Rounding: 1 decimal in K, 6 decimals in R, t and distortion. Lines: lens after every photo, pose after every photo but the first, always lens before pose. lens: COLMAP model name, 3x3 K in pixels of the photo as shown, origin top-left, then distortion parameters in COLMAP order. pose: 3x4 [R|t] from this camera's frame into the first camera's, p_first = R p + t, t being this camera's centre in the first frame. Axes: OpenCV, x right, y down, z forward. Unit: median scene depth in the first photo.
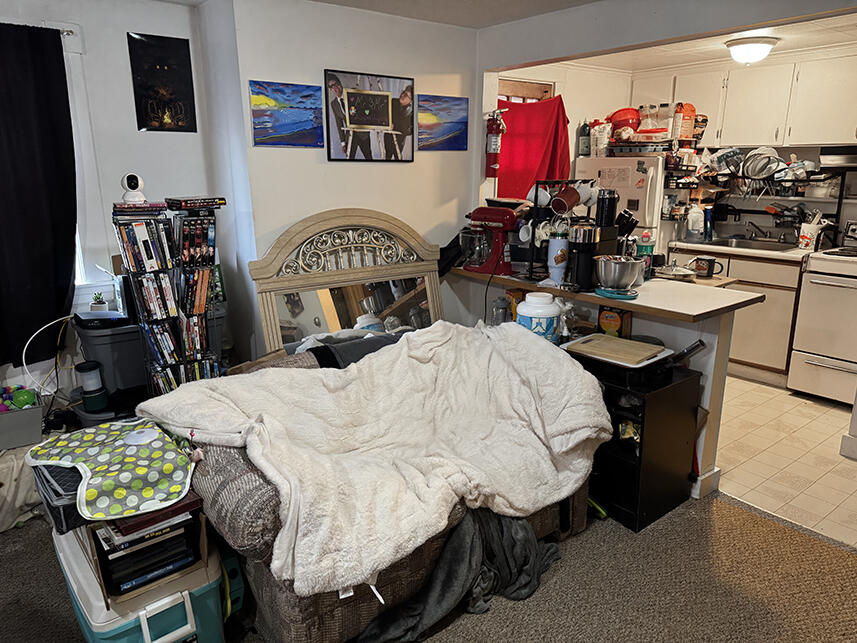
lens RADIAL K [[594.1, 0, 430.7], [0, 594.1, 318.3], [0, 0, 1]] dist [0.026399, -0.031917]
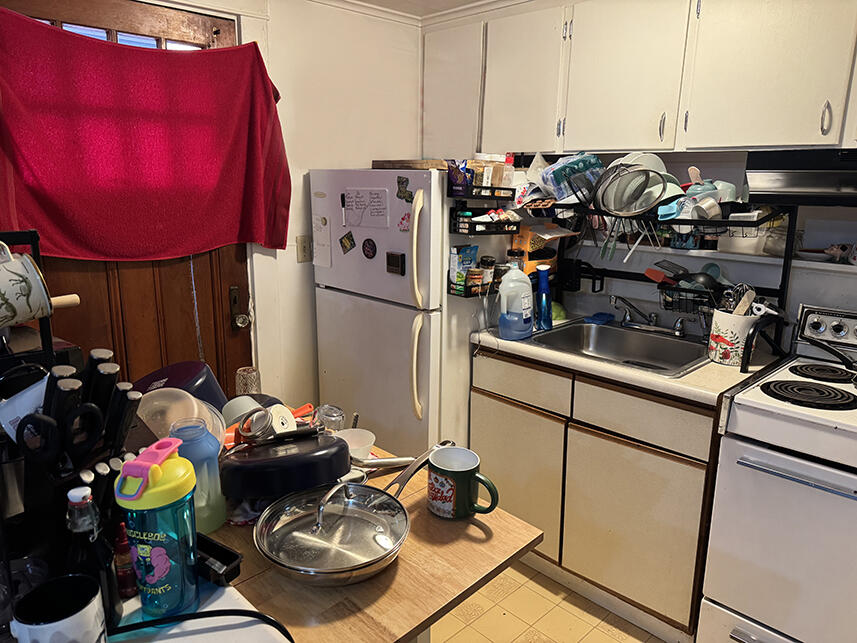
lens RADIAL K [[594.1, 0, 422.6], [0, 594.1, 321.3], [0, 0, 1]] dist [0.026399, -0.031917]
pose [[0.993964, -0.014536, 0.108742, 0.316006], [0.016279, 0.999753, -0.015159, -0.138097], [-0.108495, 0.016837, 0.993954, 0.515662]]
